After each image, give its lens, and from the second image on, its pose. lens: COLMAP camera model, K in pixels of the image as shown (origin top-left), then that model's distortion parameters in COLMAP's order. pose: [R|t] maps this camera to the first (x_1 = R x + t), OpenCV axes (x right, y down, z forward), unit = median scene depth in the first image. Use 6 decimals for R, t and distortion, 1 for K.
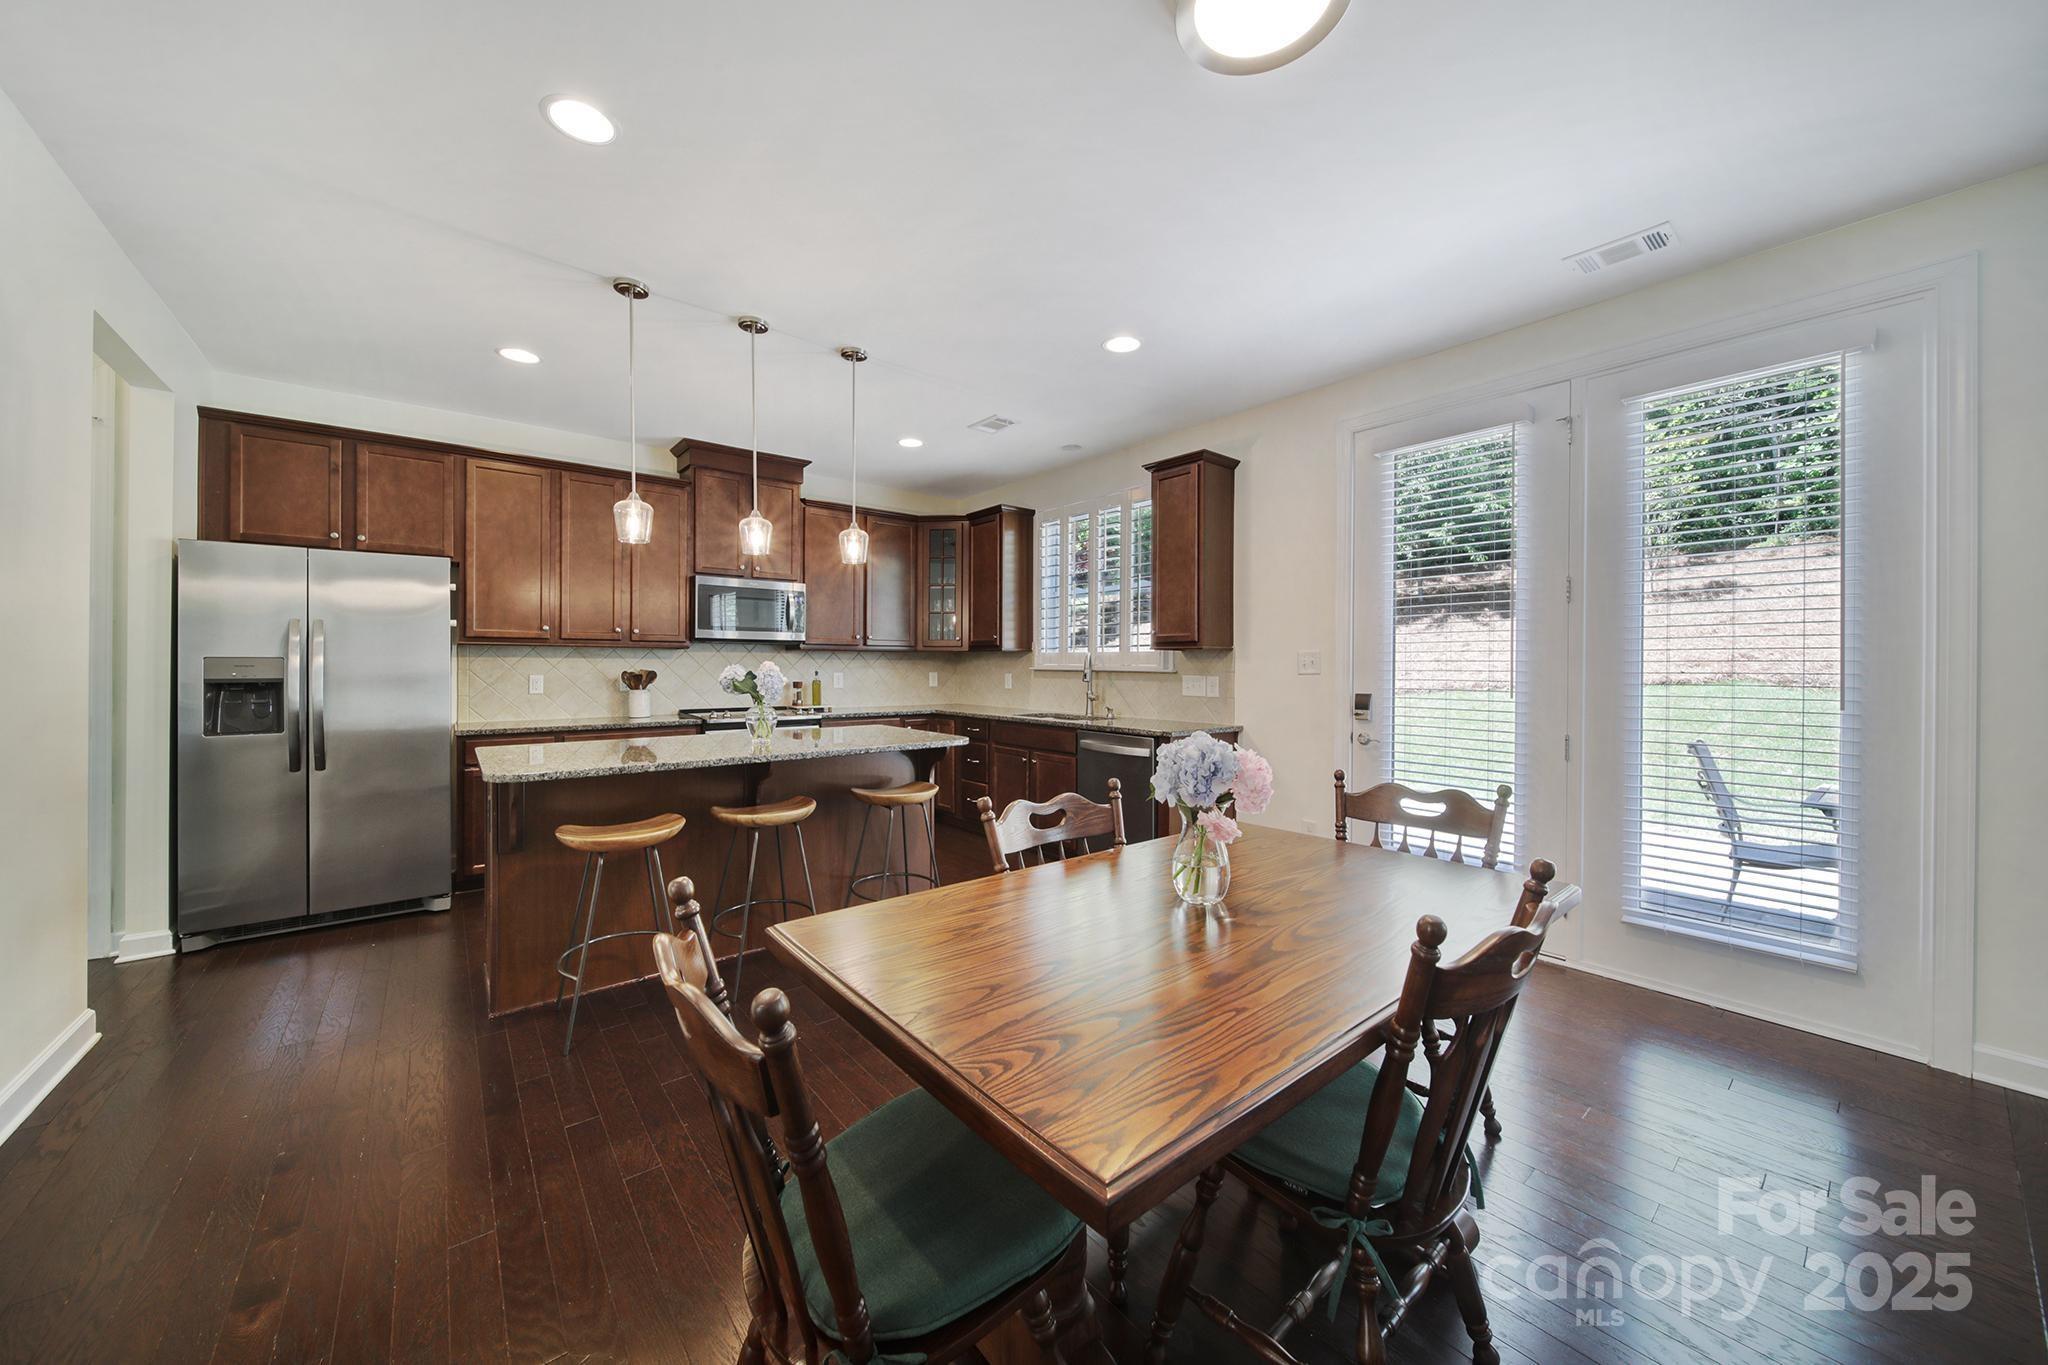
lens RADIAL K [[723.0, 0, 1021.9], [0, 723.0, 665.7], [0, 0, 1]] dist [-0.000892, -0.000534]
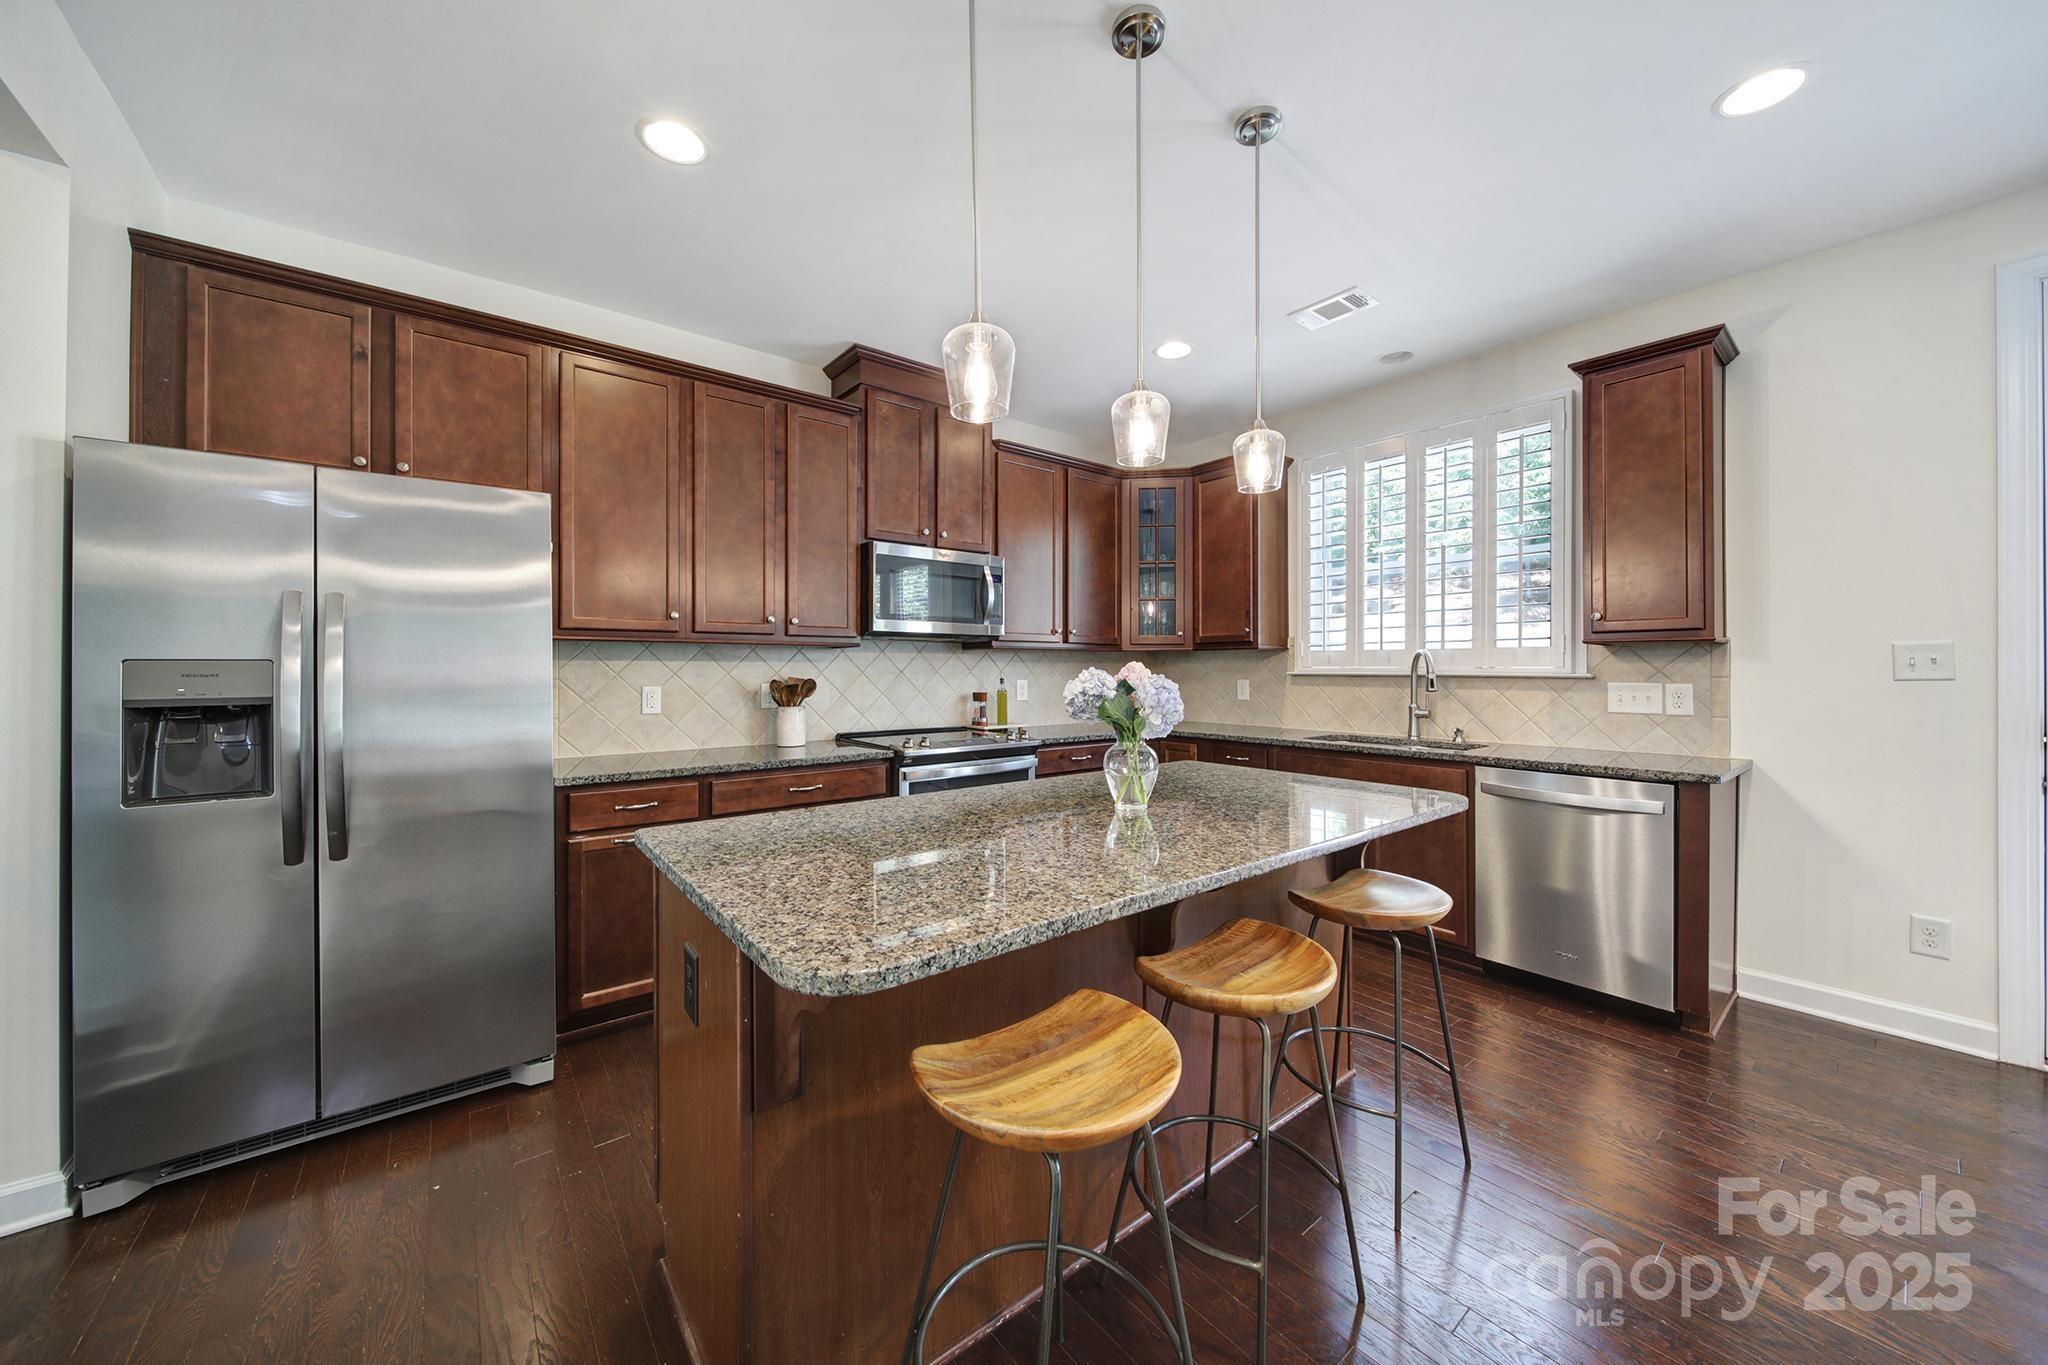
lens RADIAL K [[723.0, 0, 1020.8], [0, 723.0, 668.4], [0, 0, 1]] dist [-0.000892, -0.000534]
pose [[0.999914, -0.005190, -0.012013, -0.354457], [0.005153, 0.999982, -0.003089, -0.000274], [0.012029, 0.003027, 0.999923, 0.363371]]
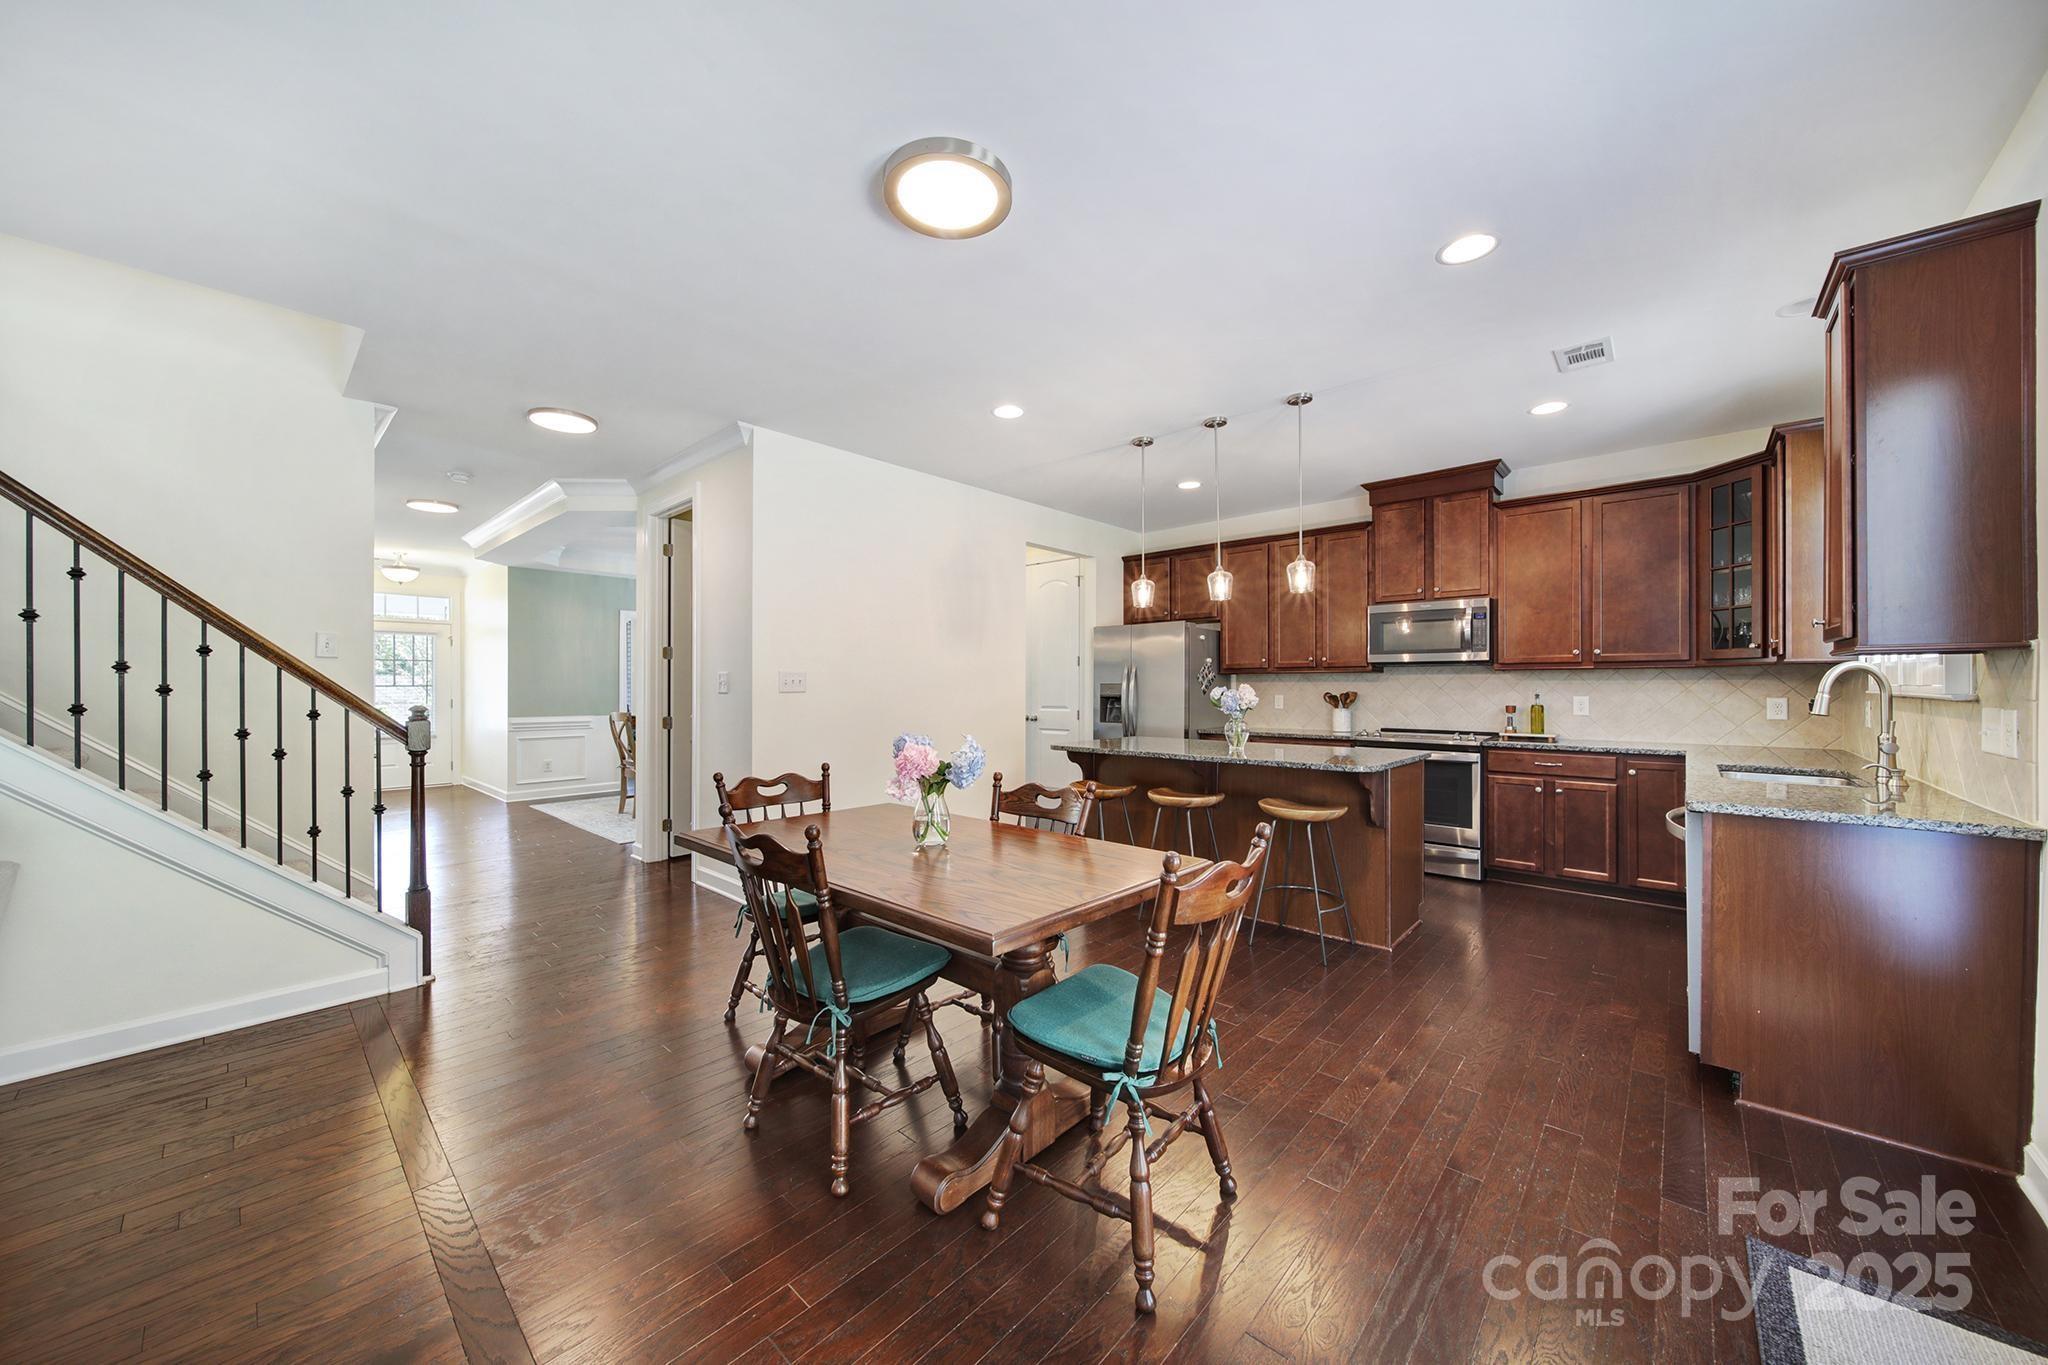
lens RADIAL K [[723.0, 0, 1013.4], [0, 723.0, 689.0], [0, 0, 1]] dist [-0.000892, -0.000534]
pose [[0.135971, 0.000295, -0.990713, 0.669887], [-0.000744, 1.000000, 0.000196, 0.002561], [0.990712, 0.000711, 0.135972, 0.366672]]
